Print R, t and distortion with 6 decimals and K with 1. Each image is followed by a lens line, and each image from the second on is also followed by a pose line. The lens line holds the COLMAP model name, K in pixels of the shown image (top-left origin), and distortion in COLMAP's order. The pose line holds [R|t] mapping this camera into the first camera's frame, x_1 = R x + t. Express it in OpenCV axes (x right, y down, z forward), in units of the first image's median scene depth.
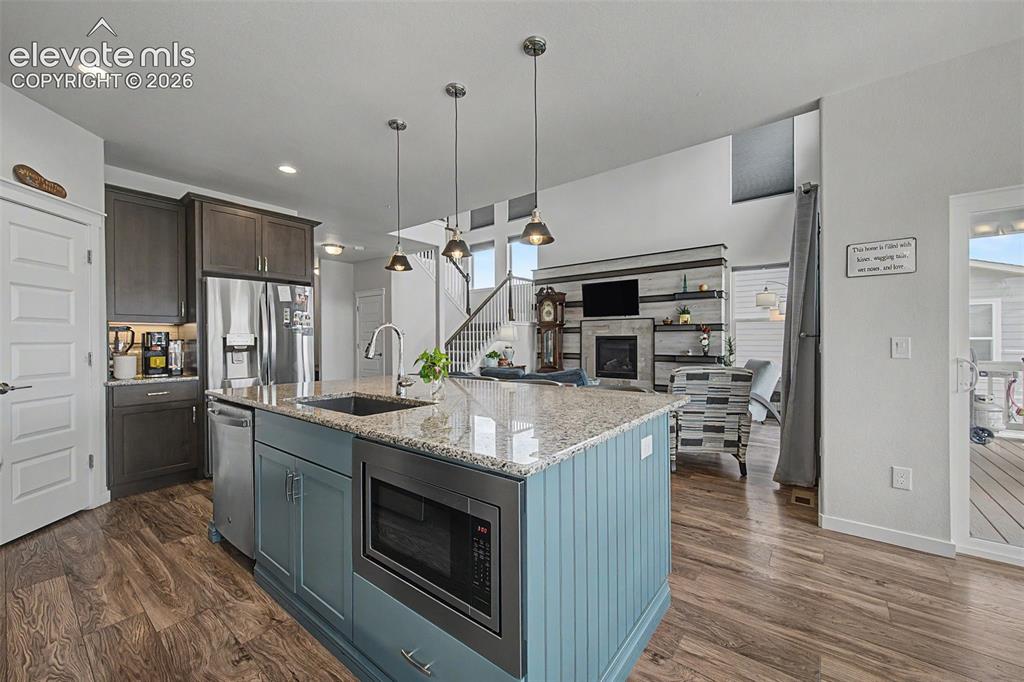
lens RADIAL K [[397.2, 0, 512.0], [0, 397.2, 341.0], [0, 0, 1]] dist [0.001770, 0.000063]
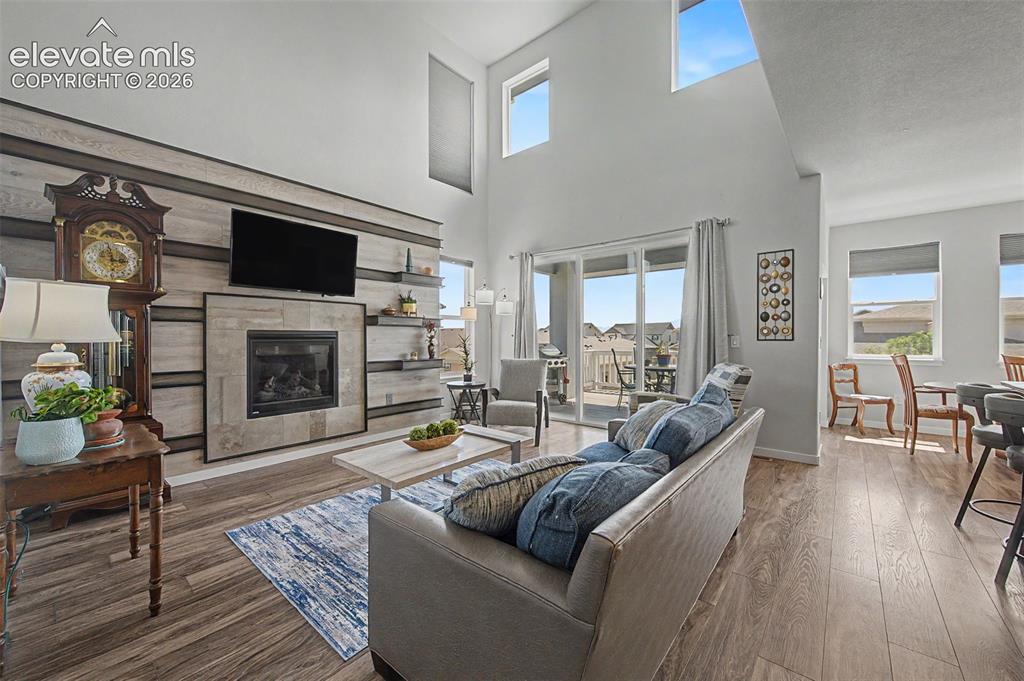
lens RADIAL K [[397.2, 0, 512.0], [0, 397.2, 340.5], [0, 0, 1]] dist [0.001770, 0.000063]
pose [[0.043970, -0.002628, 0.999029, -0.512687], [0.003970, 0.999989, 0.002455, -0.000989], [-0.999025, 0.003858, 0.043980, 1.441834]]
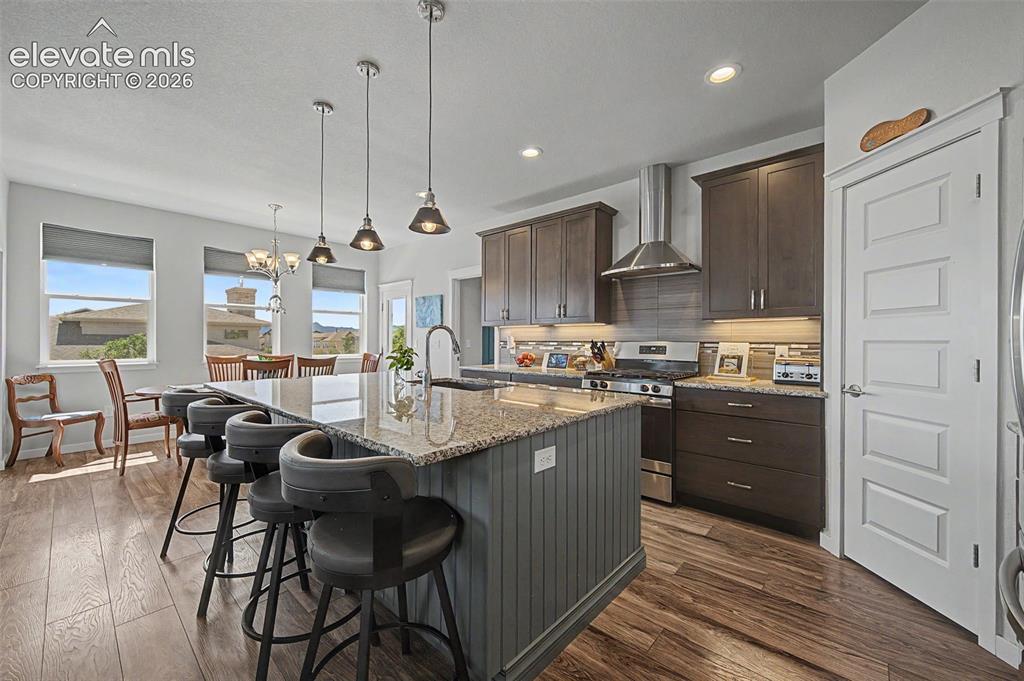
lens RADIAL K [[388.8, 0, 522.6], [0, 388.8, 337.9], [0, 0, 1]] dist [-0.009587, -0.000207]
pose [[-0.999141, 0.001358, 0.041417, -0.364537], [0.001162, 0.999988, -0.004759, 0.000359], [-0.041423, -0.004706, -0.999131, 1.270871]]
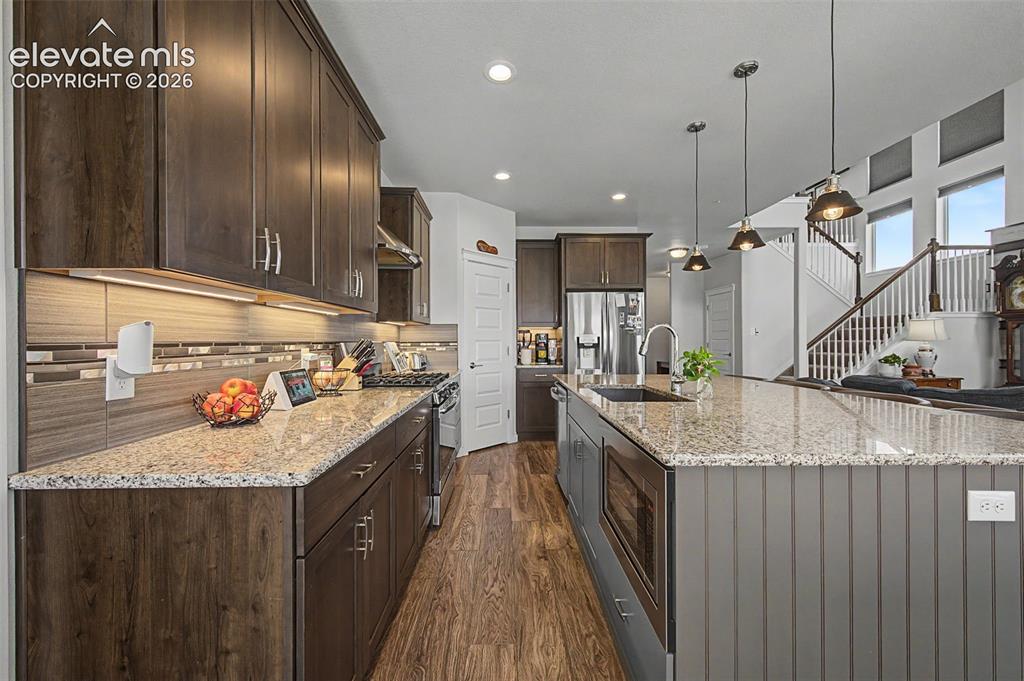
lens RADIAL K [[397.2, 0, 512.0], [0, 397.2, 340.5], [0, 0, 1]] dist [0.001770, 0.000063]
pose [[0.629768, 0.003812, -0.776774, 0.162434], [-0.003196, 0.999992, 0.002316, 0.000128], [0.776777, 0.001024, 0.629775, -0.002757]]
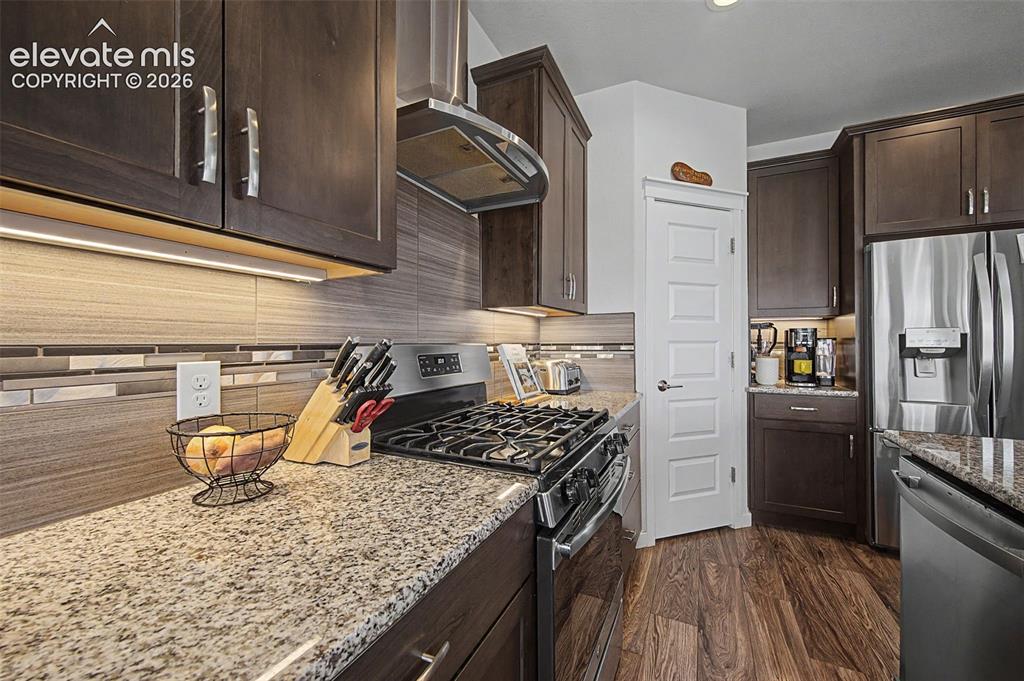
lens RADIAL K [[397.2, 0, 512.0], [0, 397.2, 340.5], [0, 0, 1]] dist [0.001770, 0.000063]
pose [[0.209943, 0.001867, -0.977712, -0.237206], [-0.001649, 0.999997, 0.001556, 0.000932], [0.977712, 0.001285, 0.209945, 0.266398]]
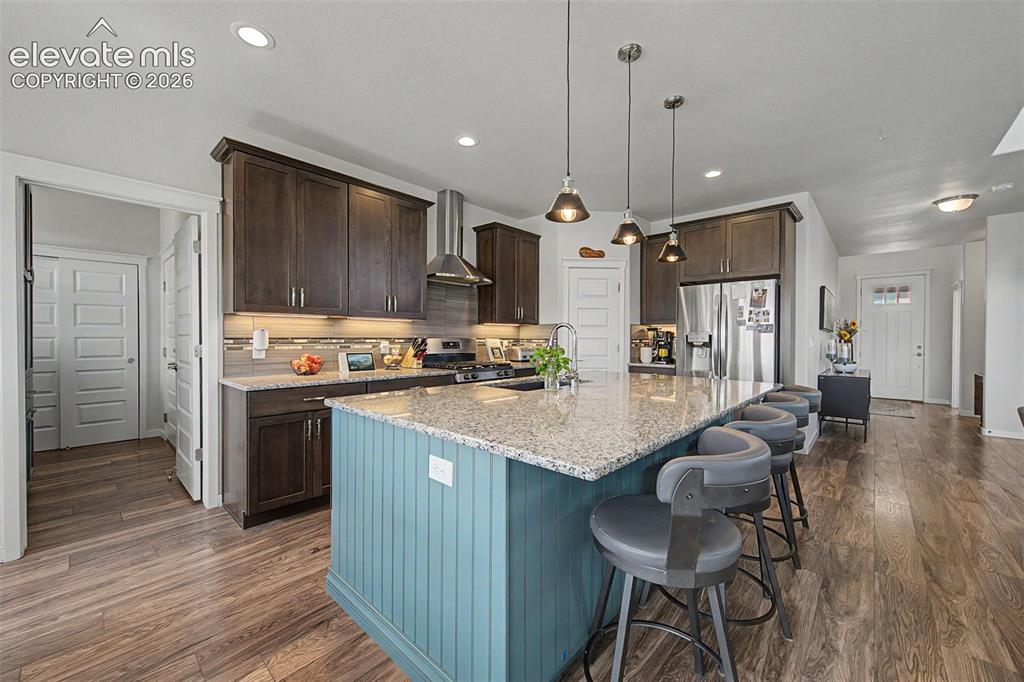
lens RADIAL K [[397.2, 0, 512.0], [0, 397.2, 341.0], [0, 0, 1]] dist [0.001770, 0.000063]
pose [[-0.074522, 0.012345, -0.997143, 0.517450], [-0.006737, 0.999894, 0.012883, -0.003082], [0.997197, 0.007678, -0.074431, 0.548389]]
